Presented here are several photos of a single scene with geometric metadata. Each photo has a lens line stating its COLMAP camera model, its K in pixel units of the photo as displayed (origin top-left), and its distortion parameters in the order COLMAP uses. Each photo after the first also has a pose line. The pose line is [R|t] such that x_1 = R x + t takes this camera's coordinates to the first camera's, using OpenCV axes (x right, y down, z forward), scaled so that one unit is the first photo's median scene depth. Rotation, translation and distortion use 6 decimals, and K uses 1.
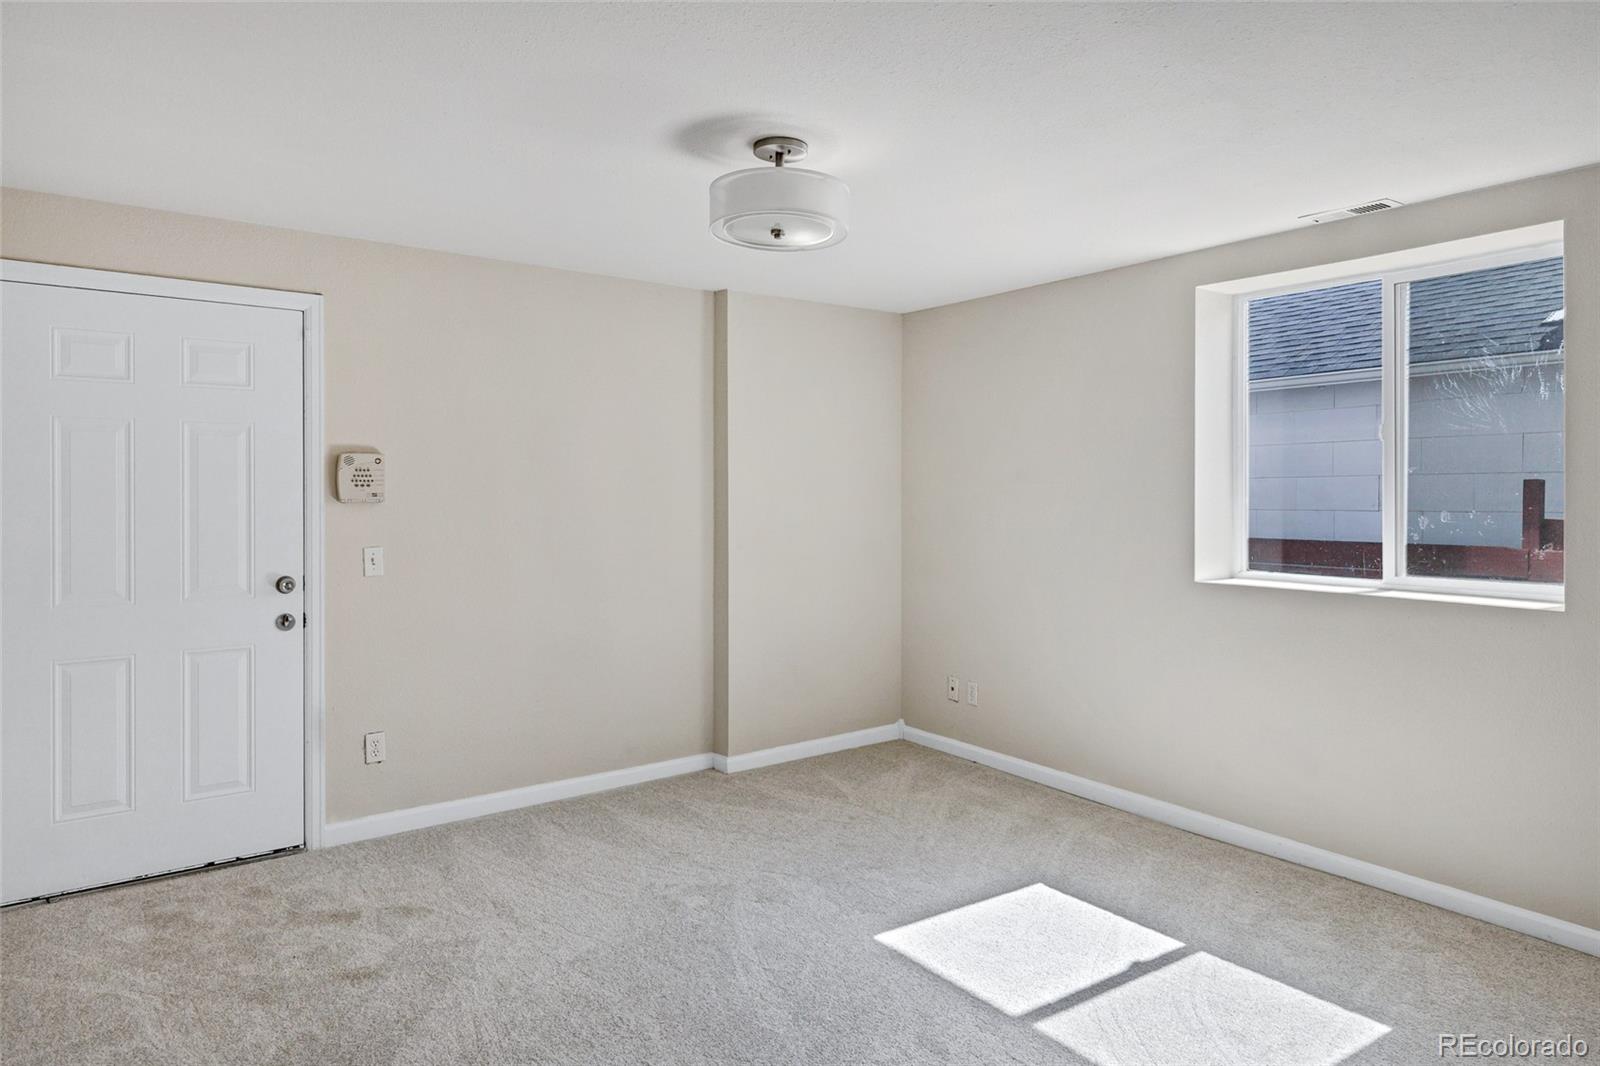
lens RADIAL K [[921.7, 0, 772.8], [0, 921.7, 505.3], [0, 0, 1]] dist [0.015027, 0.000347]
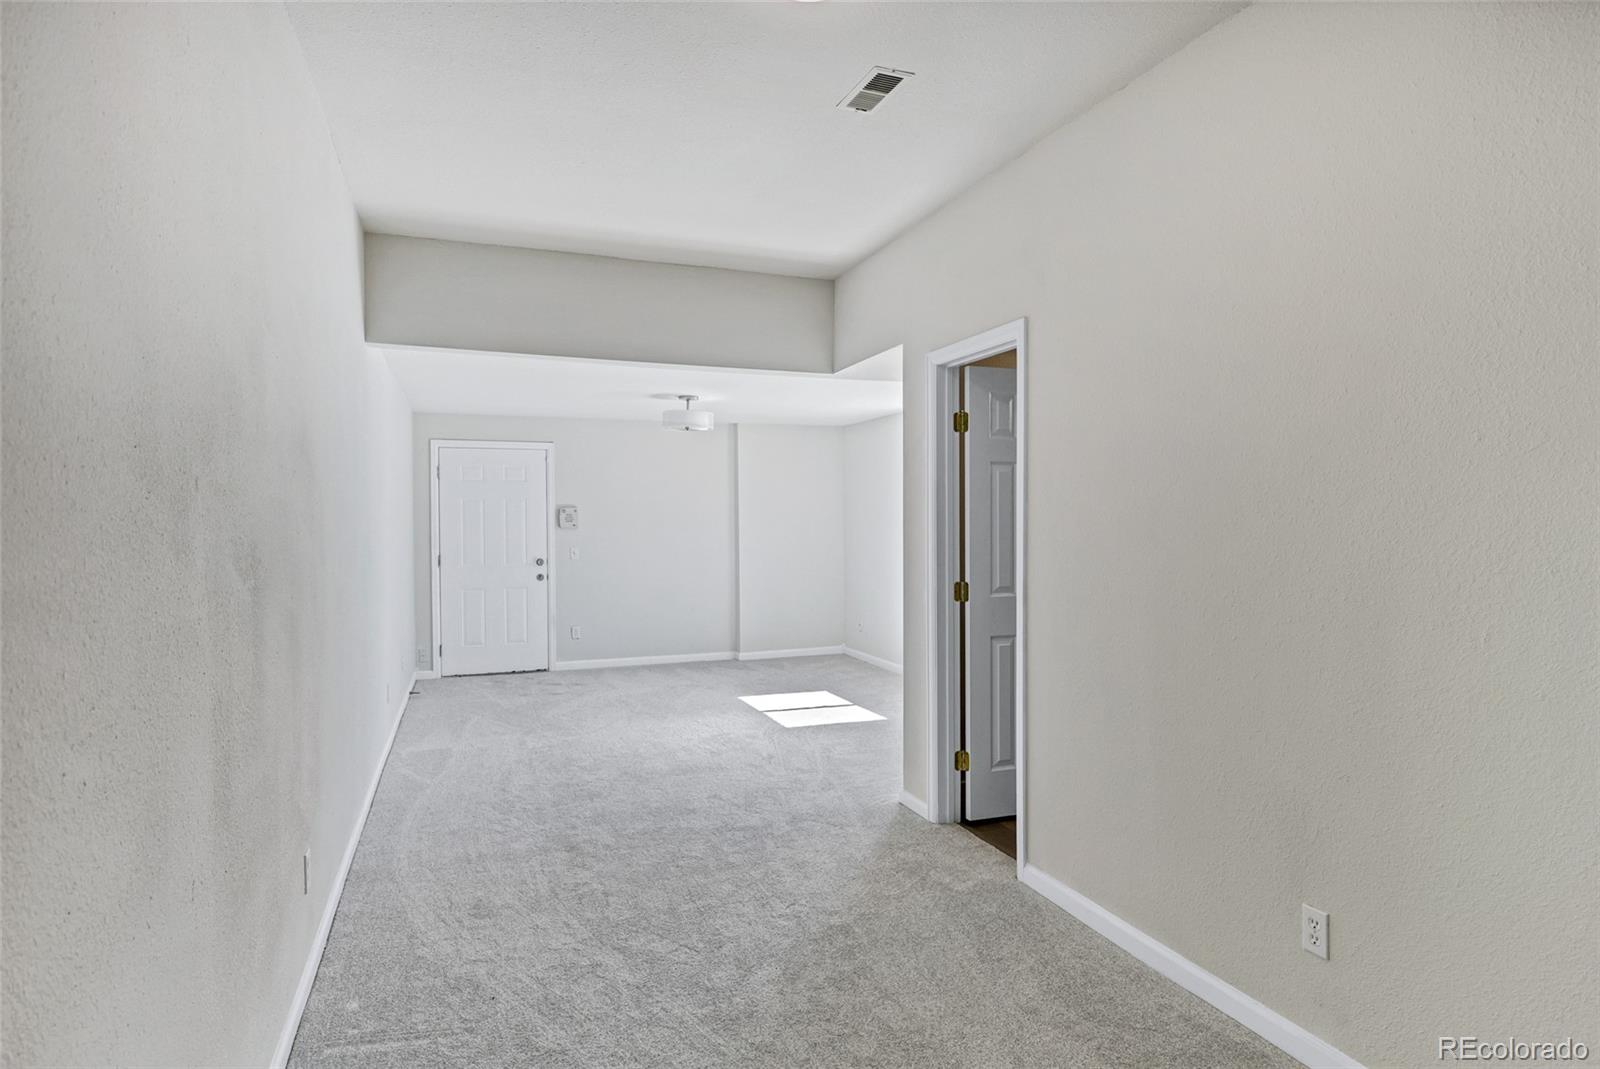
lens RADIAL K [[921.7, 0, 801.1], [0, 921.7, 533.0], [0, 0, 1]] dist [0.015027, 0.000347]
pose [[0.960528, -0.005374, -0.278132, 0.801777], [0.005858, 0.999982, 0.000909, 0.010363], [0.278122, -0.002503, 0.960543, -1.132806]]
